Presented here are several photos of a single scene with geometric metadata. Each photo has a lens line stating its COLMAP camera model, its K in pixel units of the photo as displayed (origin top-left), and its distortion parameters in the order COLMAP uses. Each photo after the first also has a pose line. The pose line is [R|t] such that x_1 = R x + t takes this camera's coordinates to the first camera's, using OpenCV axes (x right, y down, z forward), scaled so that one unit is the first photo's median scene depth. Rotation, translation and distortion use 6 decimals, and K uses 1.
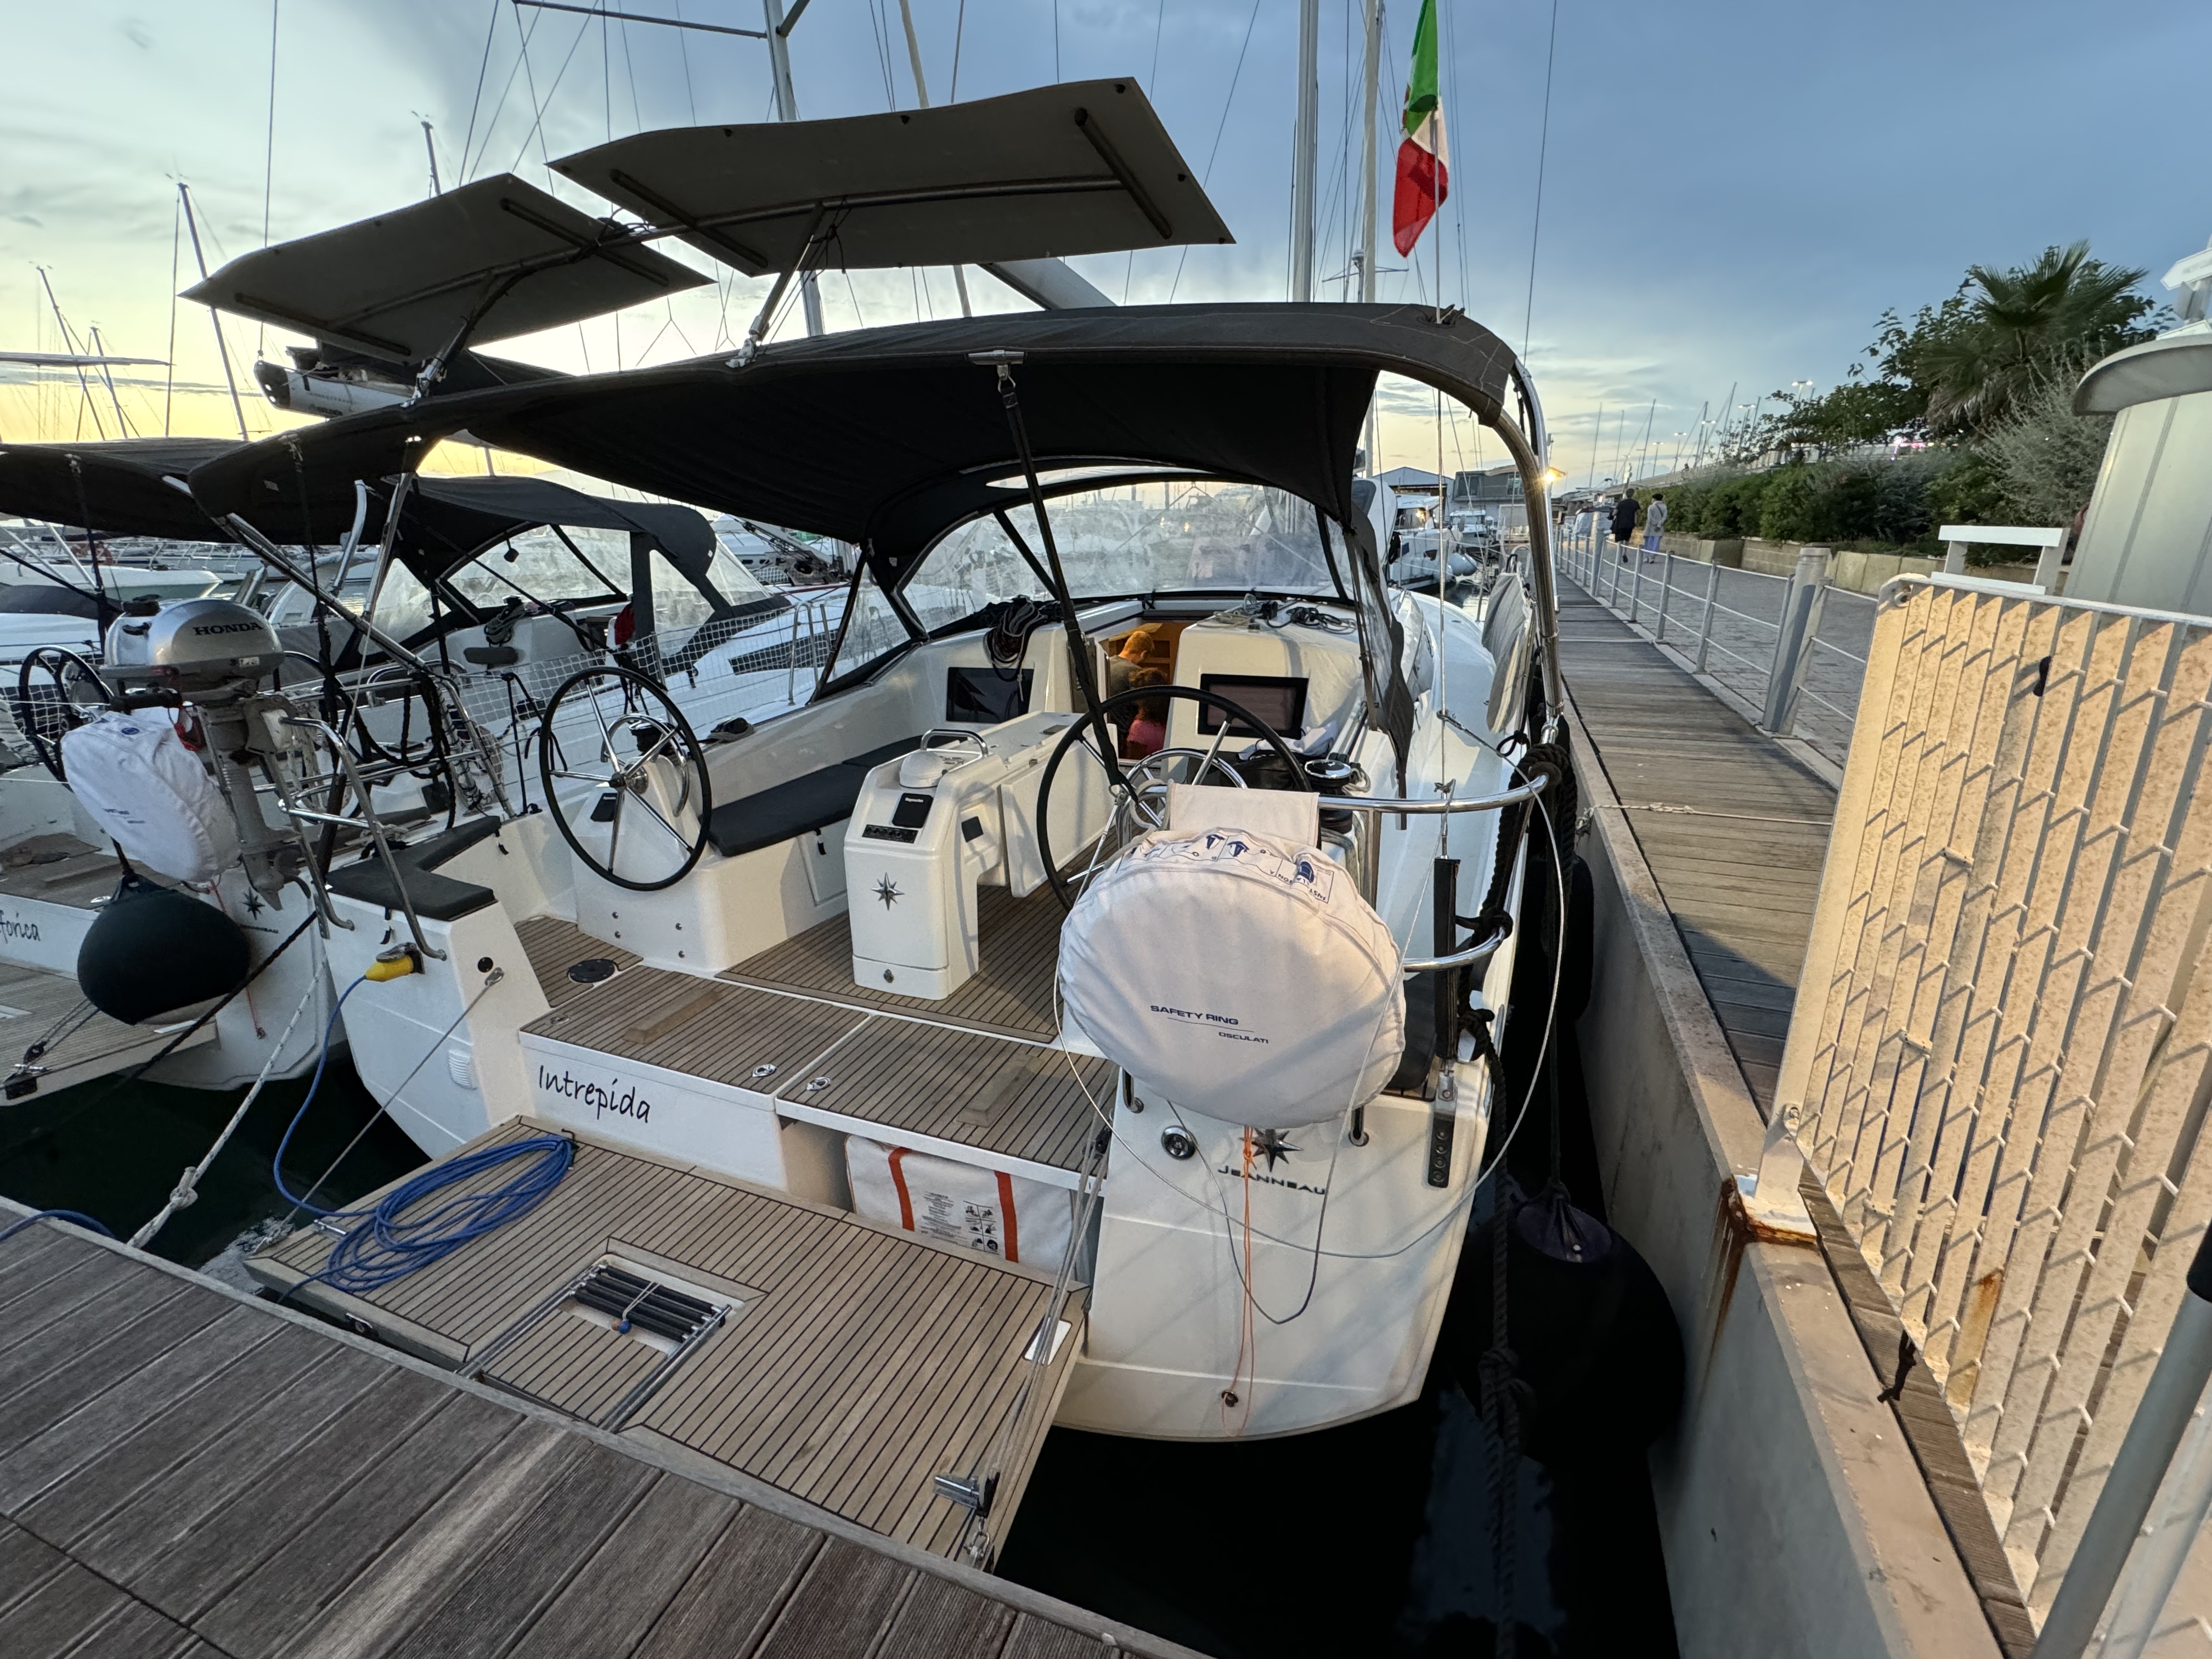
lens RADIAL K [[945.8, 0, 1106.0], [0, 945.8, 829.5], [0, 0, 1]] dist [-0.000822, -0.000066]
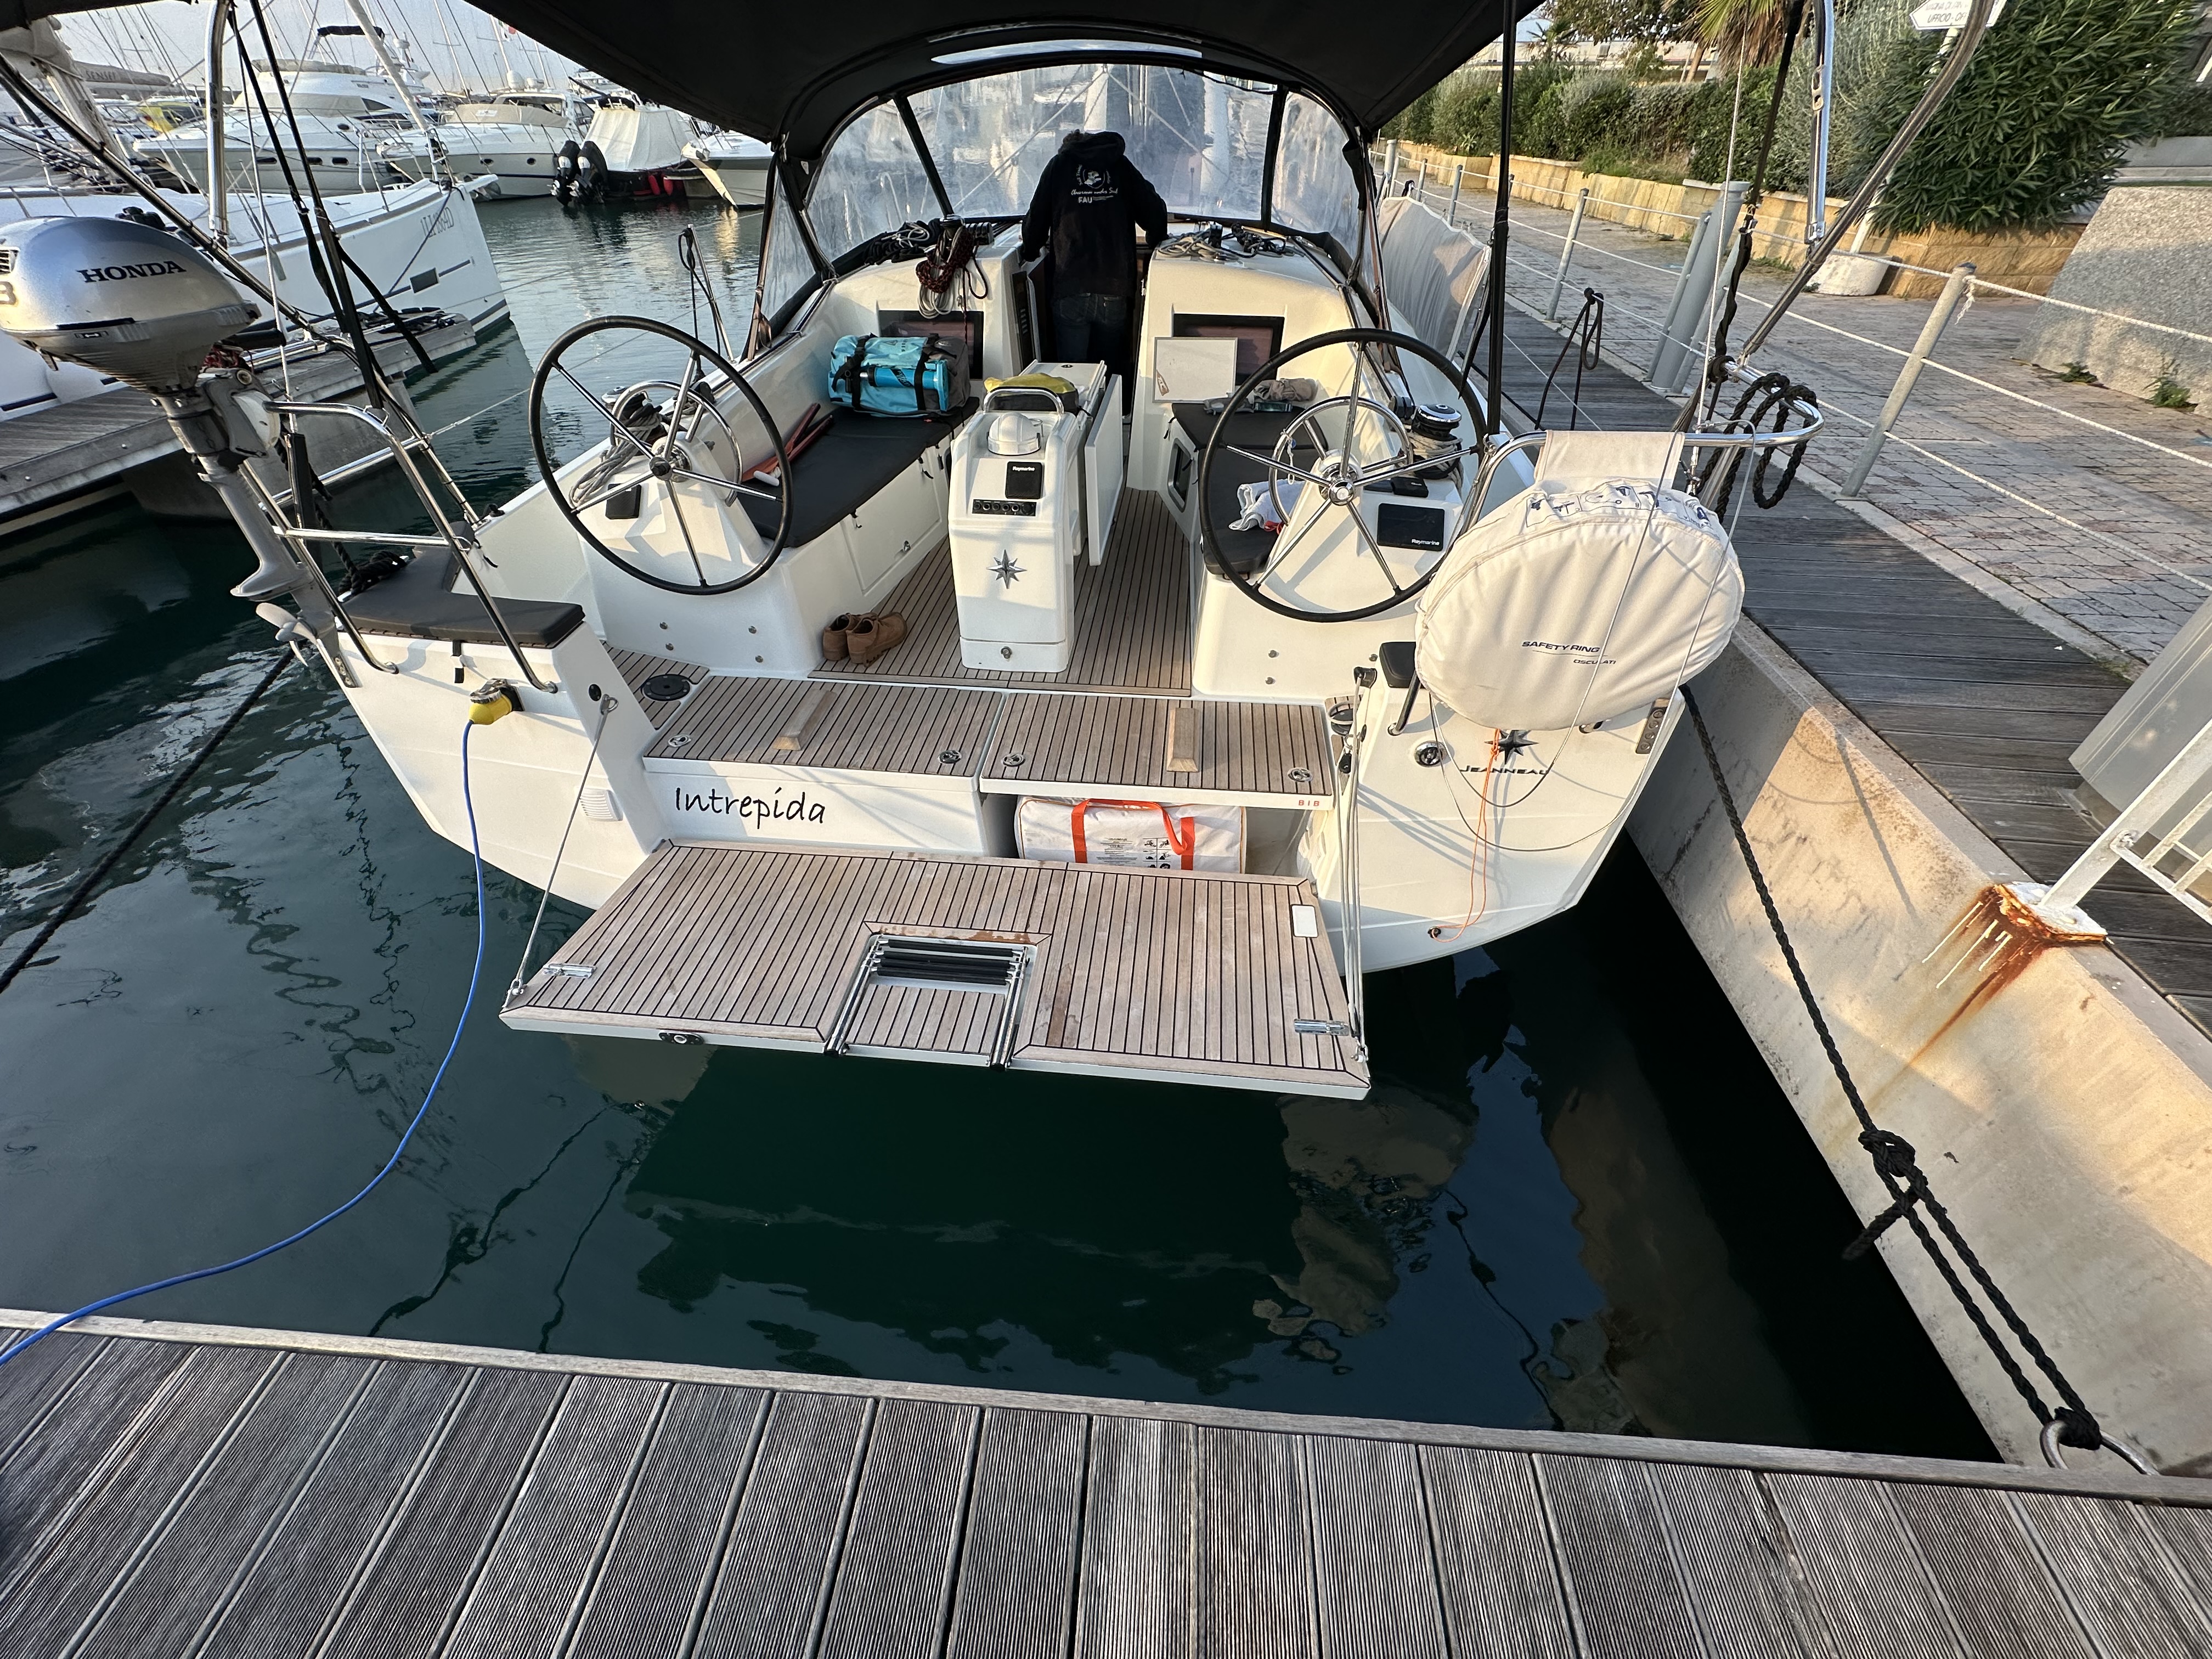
lens RADIAL K [[876.1, 0, 1106.0], [0, 876.1, 829.5], [0, 0, 1]] dist [-0.001007, 0.000001]
pose [[0.953789, -0.166154, 0.250357, -0.414931], [0.064369, 0.926844, 0.369888, -0.015457], [-0.293500, -0.336680, 0.894709, 0.052504]]
